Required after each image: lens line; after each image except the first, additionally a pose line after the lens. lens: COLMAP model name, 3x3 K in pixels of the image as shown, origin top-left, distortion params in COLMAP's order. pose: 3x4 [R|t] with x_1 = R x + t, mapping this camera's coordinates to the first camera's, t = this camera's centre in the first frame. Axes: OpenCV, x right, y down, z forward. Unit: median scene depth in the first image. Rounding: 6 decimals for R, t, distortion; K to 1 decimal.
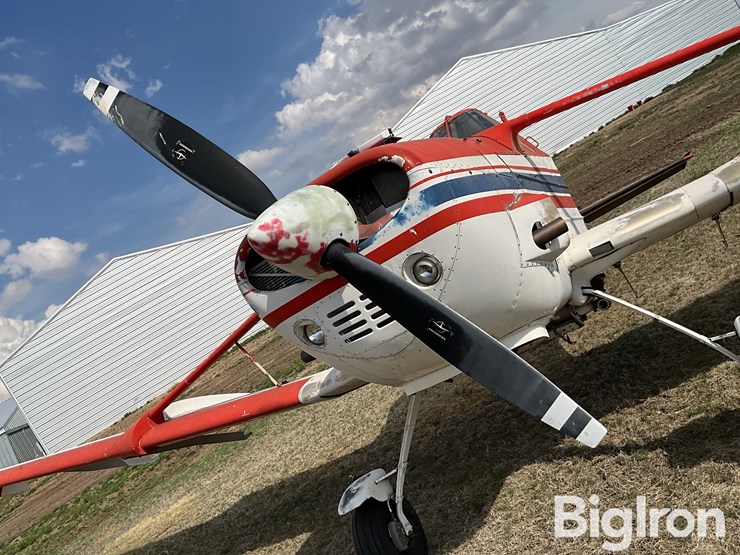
lens RADIAL K [[618.0, 0, 369.4], [0, 618.0, 278.4], [0, 0, 1]] dist [0.036150, -0.065198]
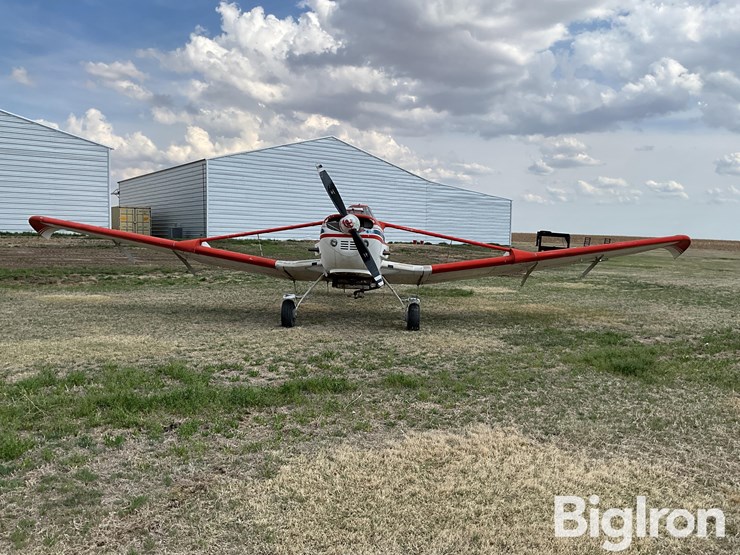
lens RADIAL K [[618.0, 0, 369.5], [0, 618.0, 274.6], [0, 0, 1]] dist [0.036150, -0.065198]
pose [[0.782494, 0.517478, 0.346294, -0.841032], [-0.491878, 0.854733, -0.165795, 0.573719], [-0.381784, -0.040601, 0.923359, -2.032105]]
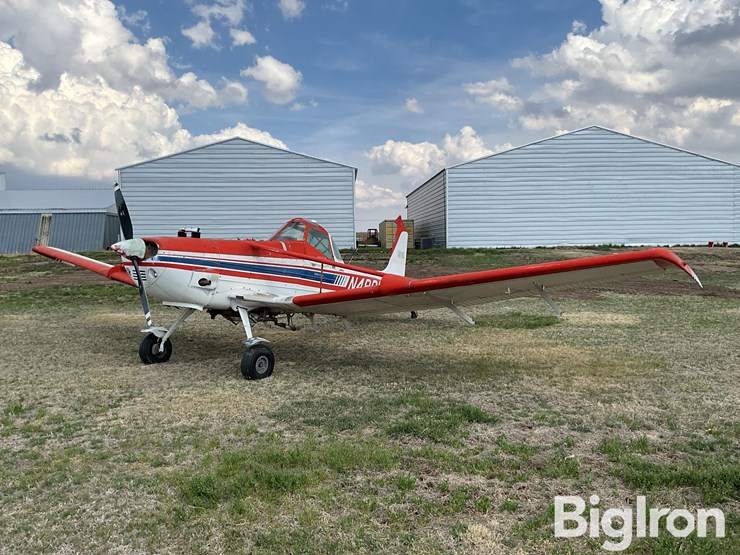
lens RADIAL K [[618.0, 0, 367.8], [0, 618.0, 283.7], [0, 0, 1]] dist [0.036150, -0.065198]
pose [[0.845281, 0.517363, -0.133549, 1.084491], [-0.501515, 0.854431, 0.135758, -0.707631], [0.184344, -0.047777, 0.981700, -1.577298]]
